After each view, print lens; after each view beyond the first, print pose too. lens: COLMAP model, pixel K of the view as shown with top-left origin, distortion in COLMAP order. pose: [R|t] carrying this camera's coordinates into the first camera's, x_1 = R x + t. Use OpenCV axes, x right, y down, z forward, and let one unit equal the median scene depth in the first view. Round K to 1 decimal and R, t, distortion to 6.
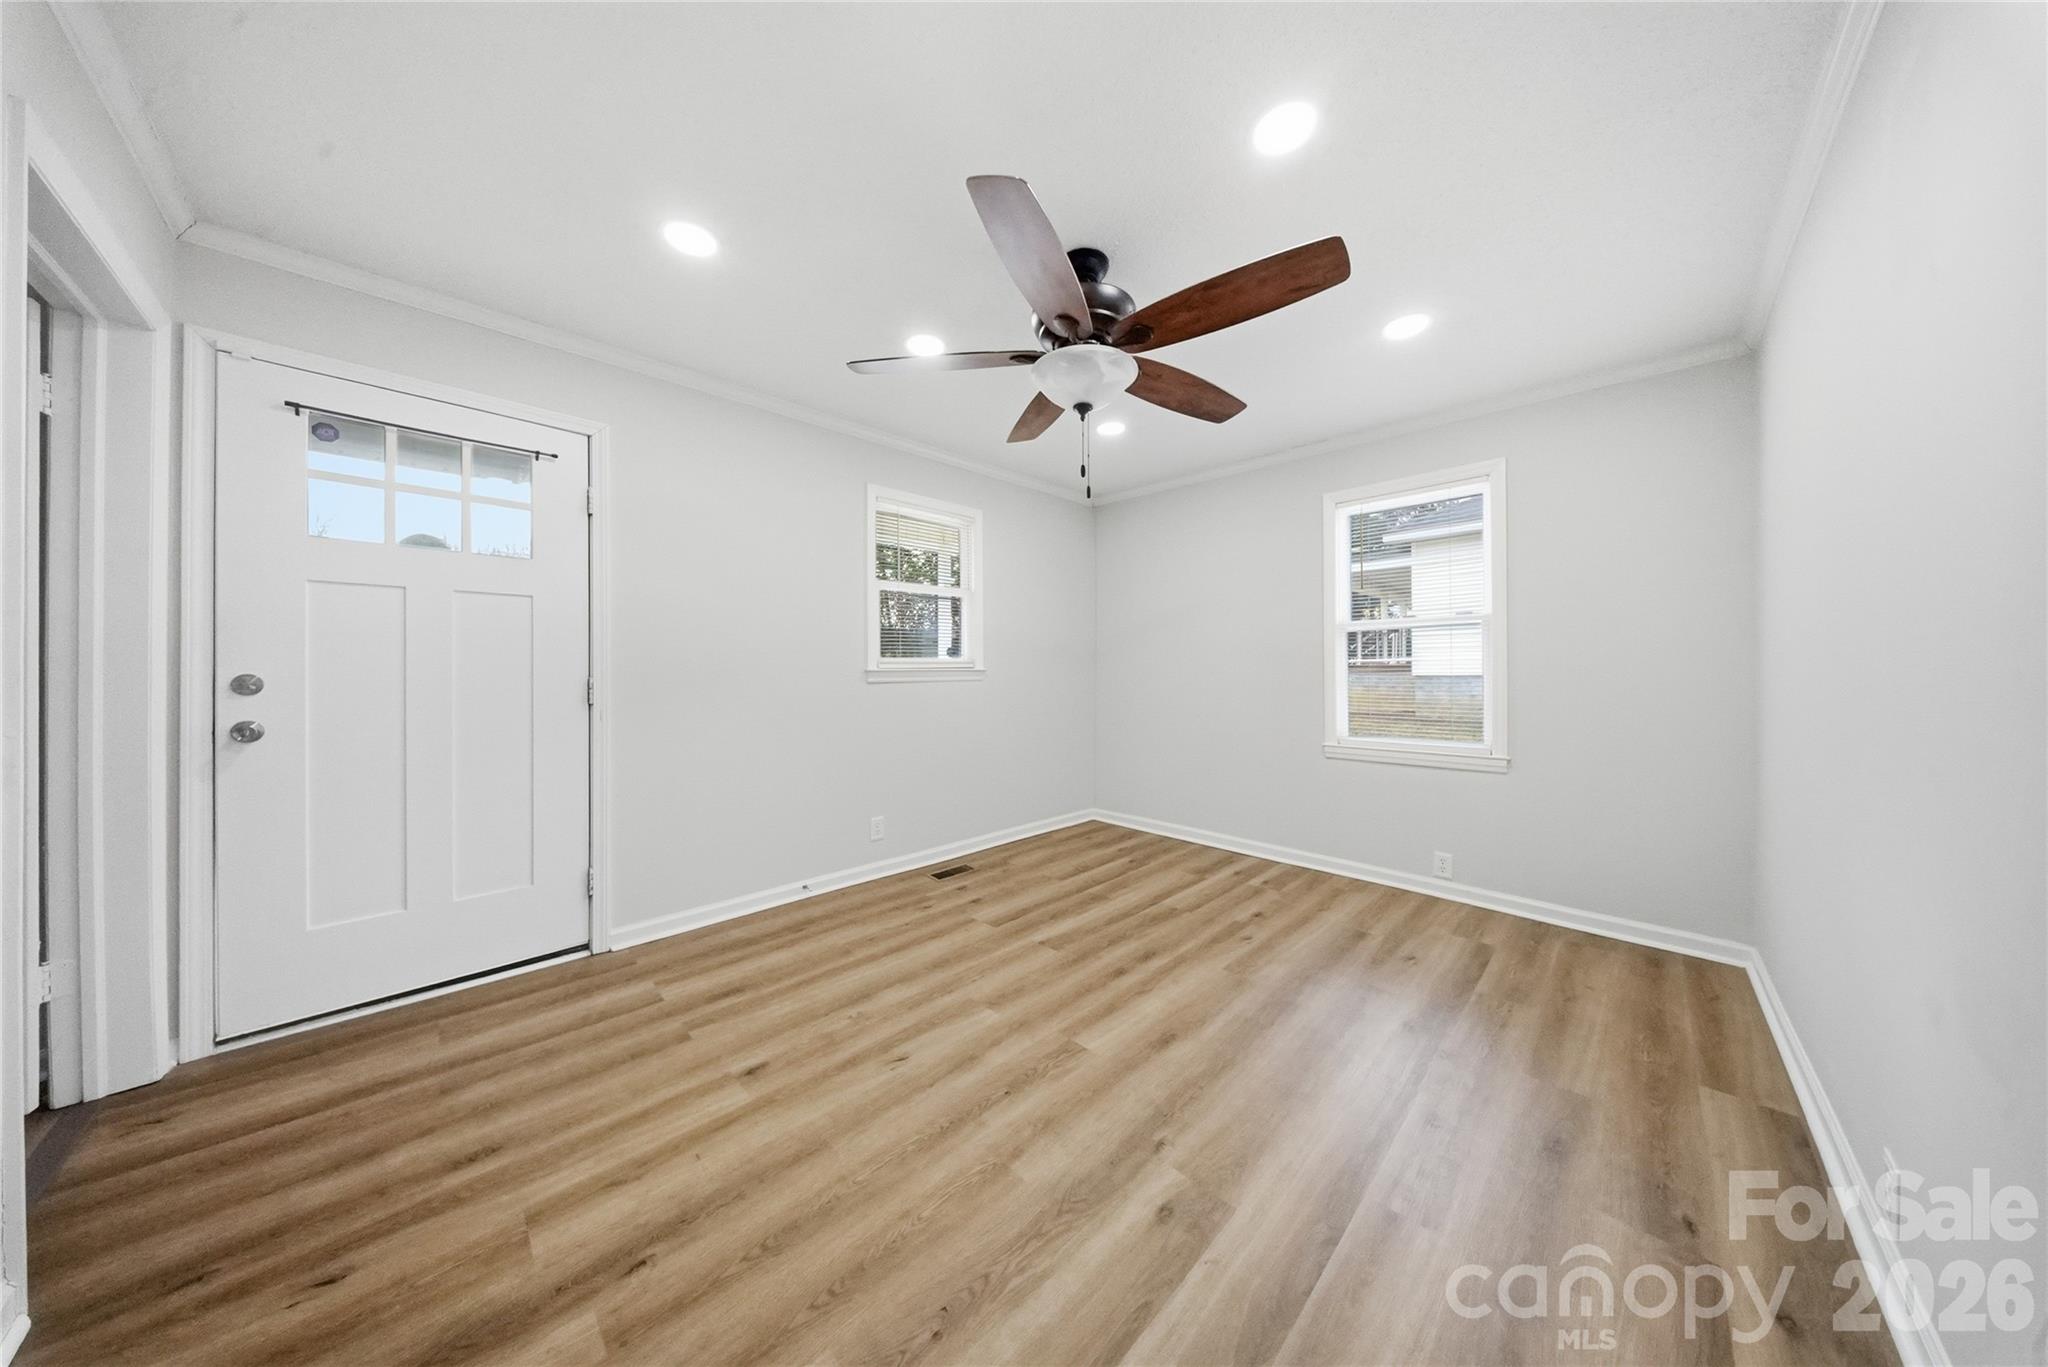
lens RADIAL K [[605.2, 0, 1024.2], [0, 605.2, 669.3], [0, 0, 1]] dist [-0.000373, -0.000077]
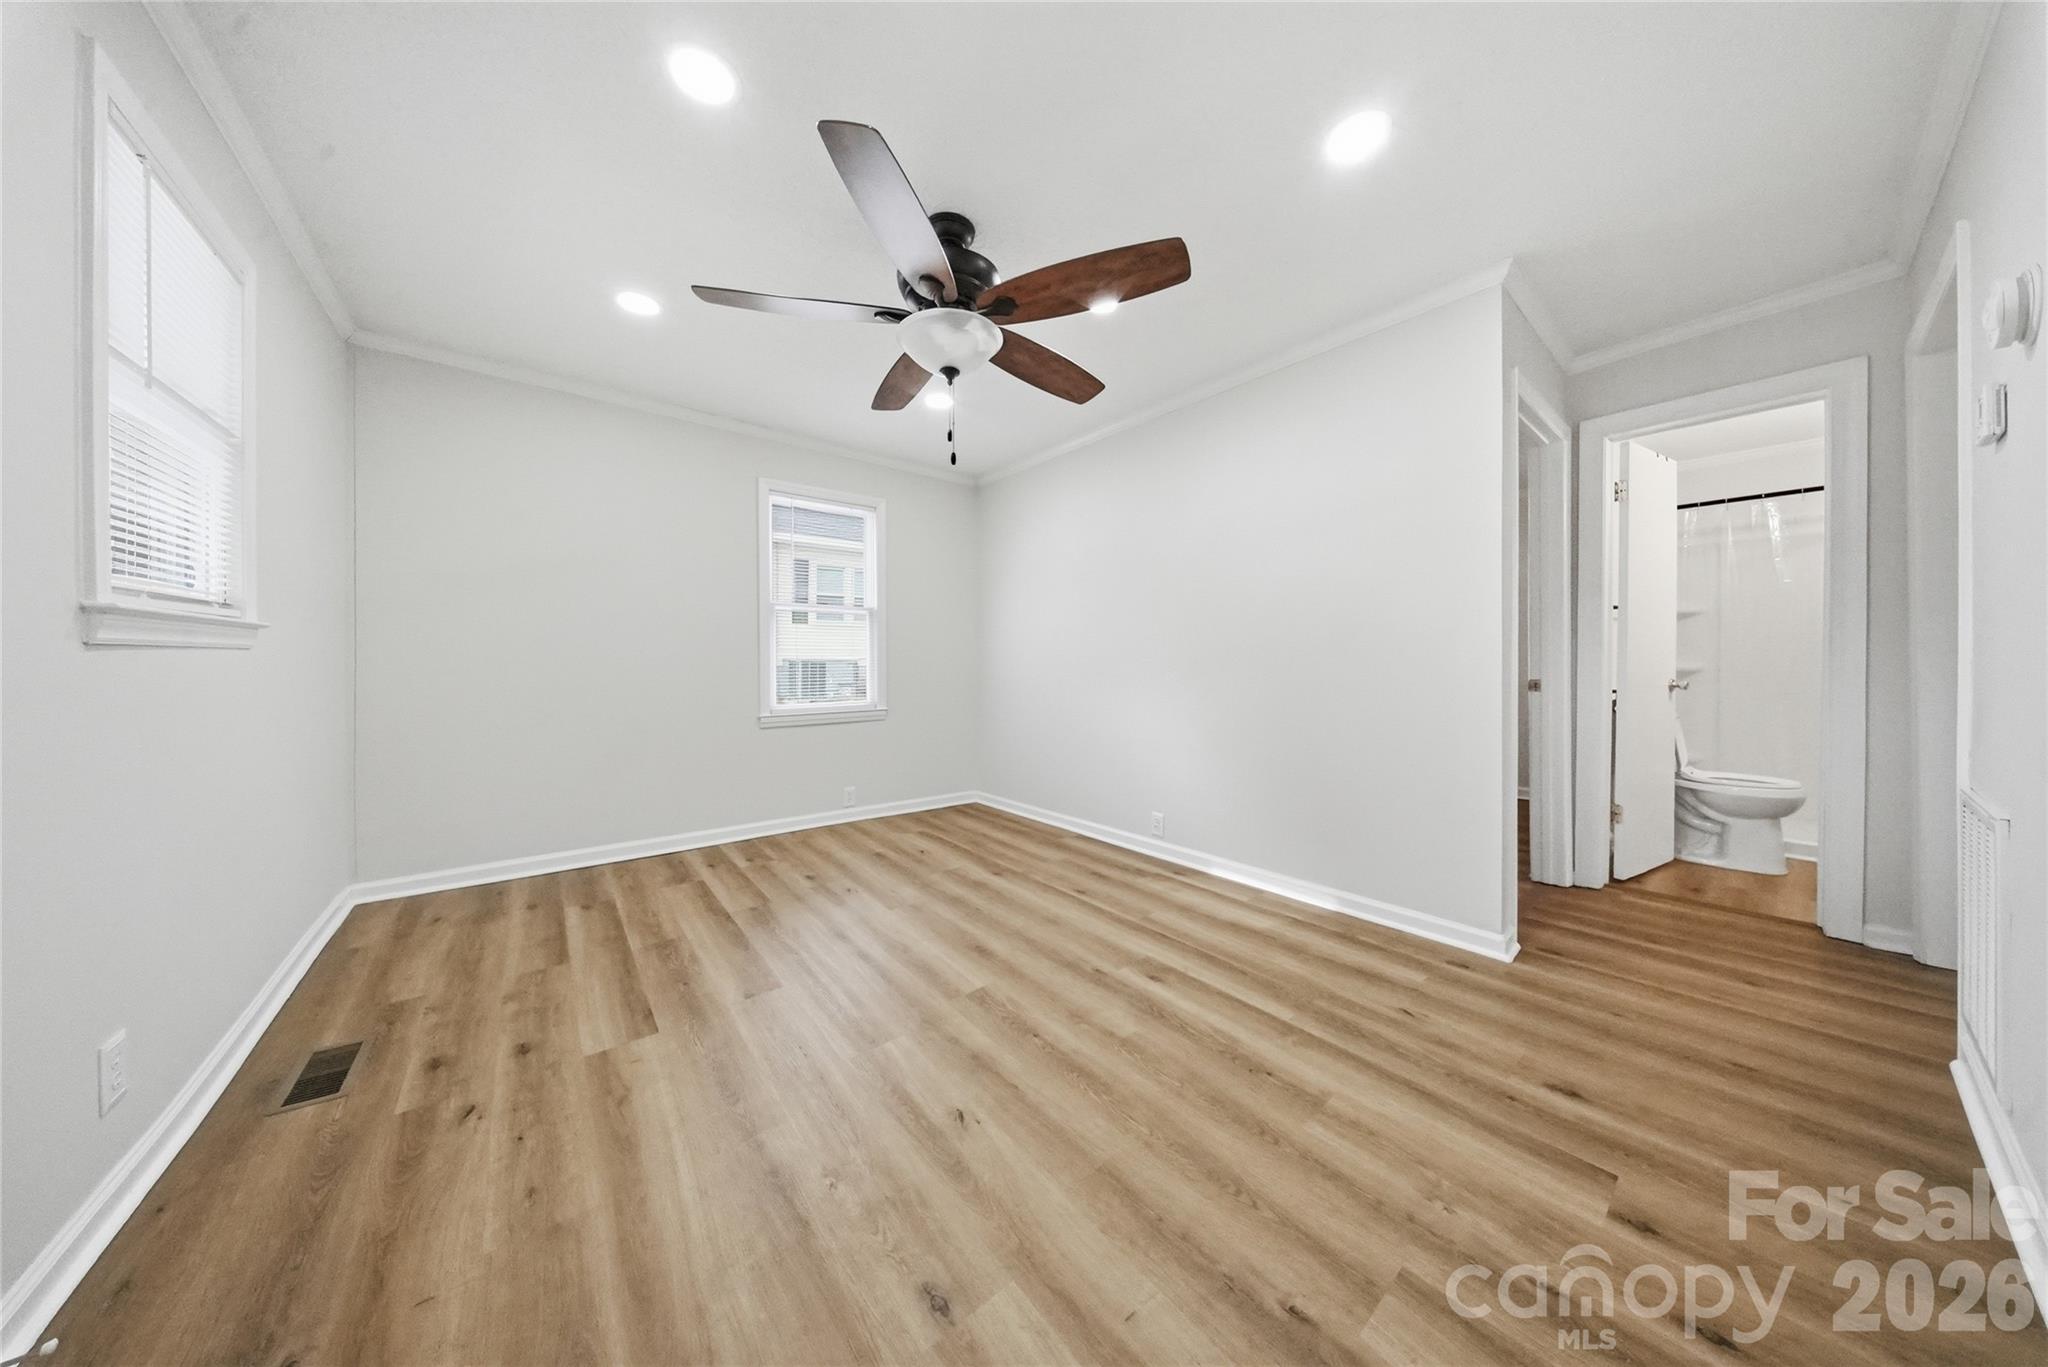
lens RADIAL K [[605.2, 0, 1024.2], [0, 605.2, 669.3], [0, 0, 1]] dist [-0.000373, -0.000077]
pose [[0.108147, -0.011909, 0.994064, -0.656866], [-0.004667, 0.999911, 0.012487, 0.034465], [-0.994124, -0.005990, 0.108082, 0.563820]]
